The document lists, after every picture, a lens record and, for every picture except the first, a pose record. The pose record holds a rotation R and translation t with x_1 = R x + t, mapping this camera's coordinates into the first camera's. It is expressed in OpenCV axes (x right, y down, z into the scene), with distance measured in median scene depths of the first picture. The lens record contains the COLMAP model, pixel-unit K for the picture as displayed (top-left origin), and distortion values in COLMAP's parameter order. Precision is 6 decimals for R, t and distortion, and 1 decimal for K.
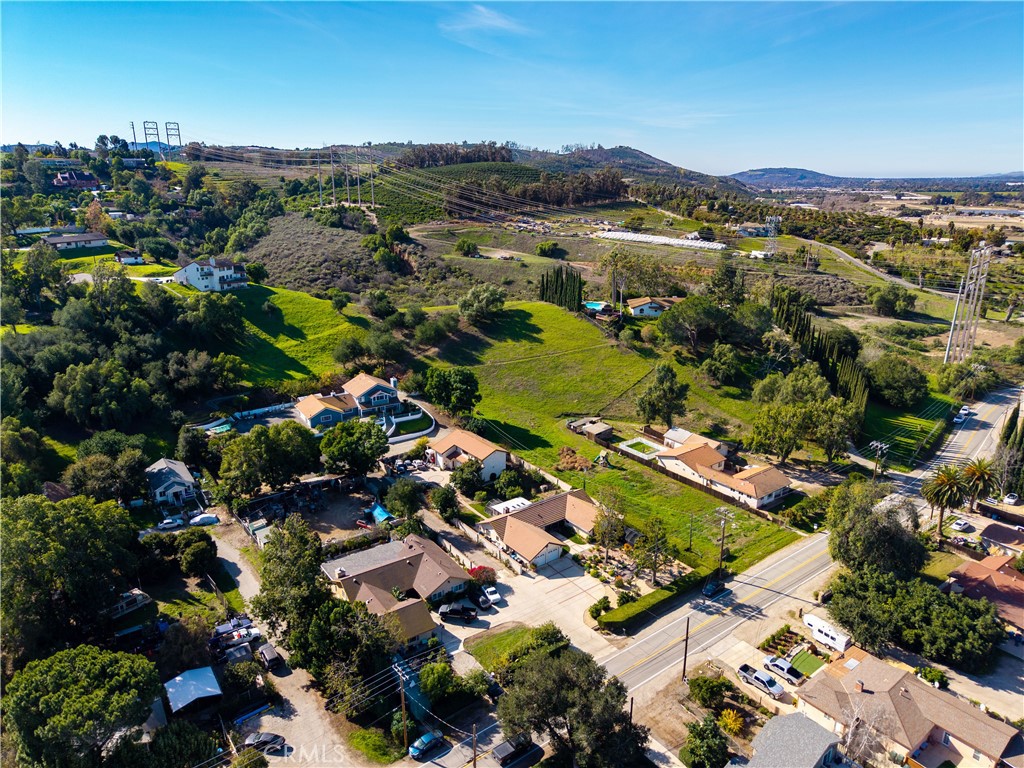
lens RADIAL K [[679.8, 0, 518.7], [0, 679.8, 386.5], [0, 0, 1]] dist [0.076136, -0.103396]
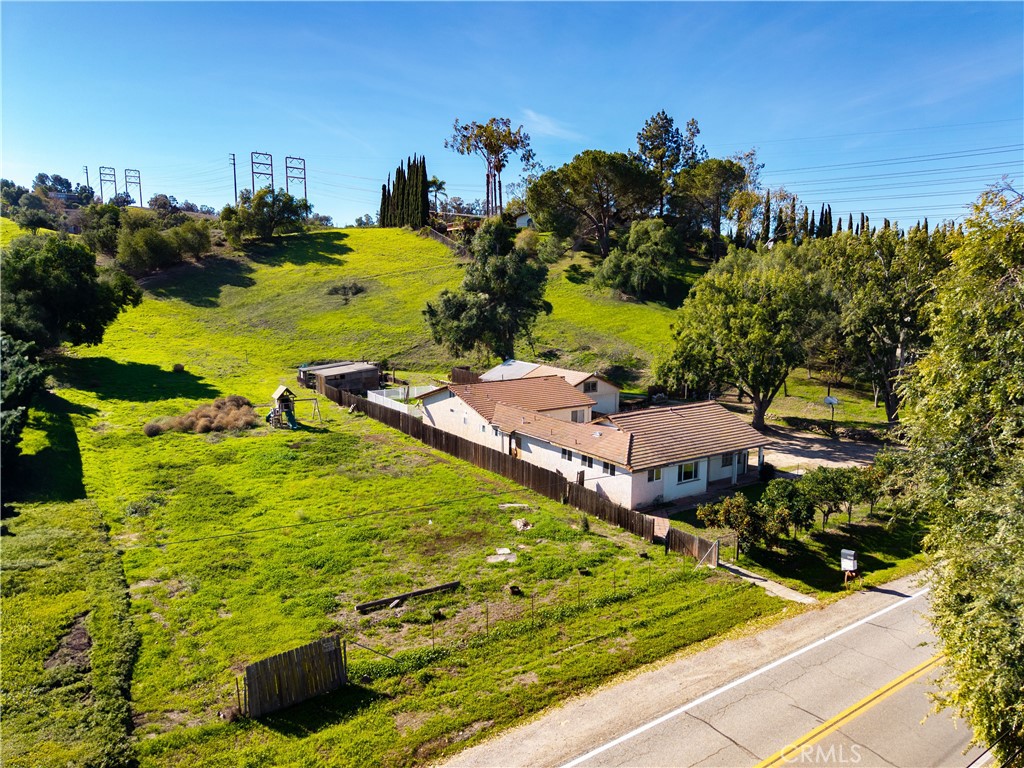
lens RADIAL K [[679.4, 0, 512.0], [0, 679.4, 384.0], [0, 0, 1]] dist [0.043809, -0.033040]
pose [[0.997969, 0.006744, -0.063350, 0.257356], [-0.016461, 0.987911, -0.154144, 0.139750], [0.061545, 0.154874, 0.986015, 0.584982]]
